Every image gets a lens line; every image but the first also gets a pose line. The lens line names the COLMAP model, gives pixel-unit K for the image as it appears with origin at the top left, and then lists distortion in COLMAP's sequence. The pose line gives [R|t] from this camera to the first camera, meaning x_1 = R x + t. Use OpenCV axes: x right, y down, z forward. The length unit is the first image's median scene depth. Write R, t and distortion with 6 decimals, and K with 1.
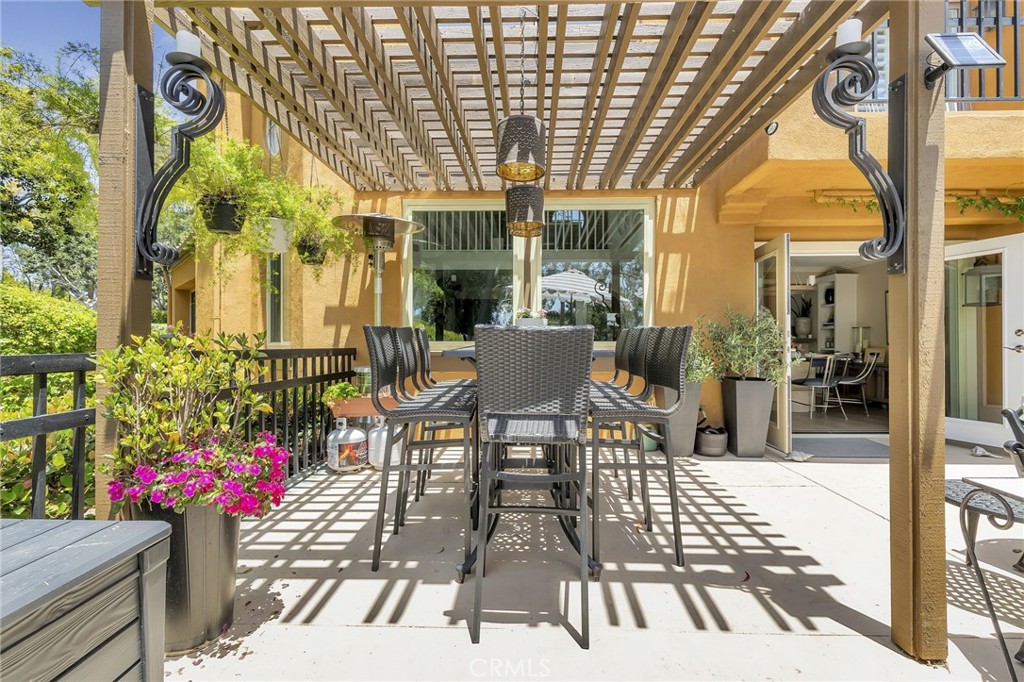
lens RADIAL K [[469.6, 0, 542.8], [0, 469.6, 344.3], [0, 0, 1]] dist [0.000133, -0.000029]
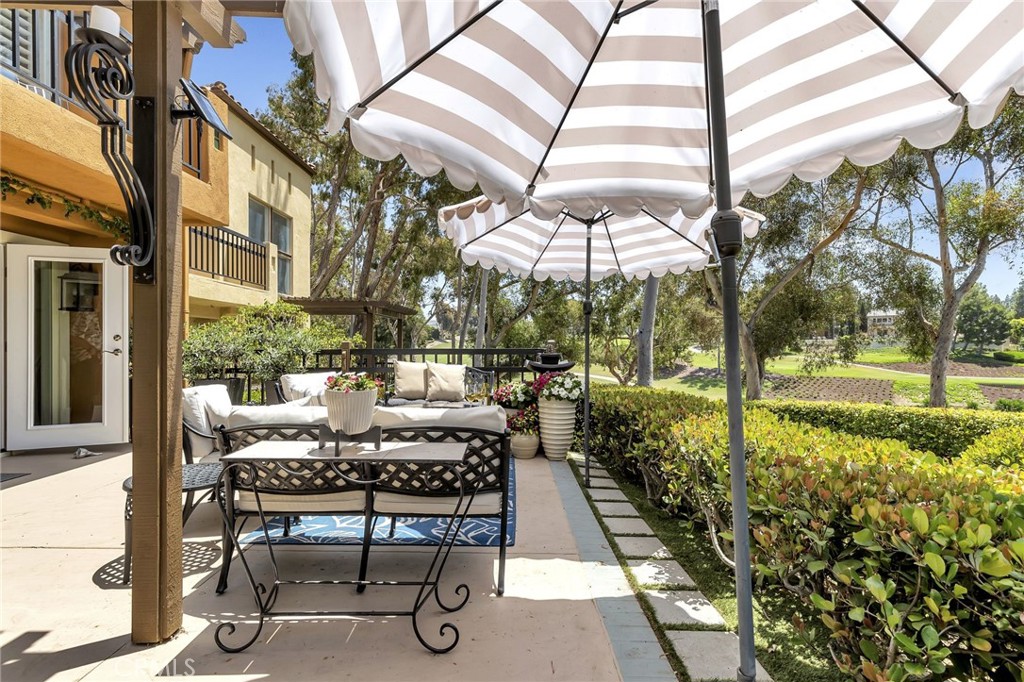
lens RADIAL K [[469.6, 0, 514.3], [0, 469.6, 339.7], [0, 0, 1]] dist [0.000133, -0.000029]
pose [[-0.043099, 0.003462, 0.999065, -0.281114], [0.010661, 0.999939, -0.003005, -0.012118], [-0.999014, 0.010521, -0.043133, 0.200111]]
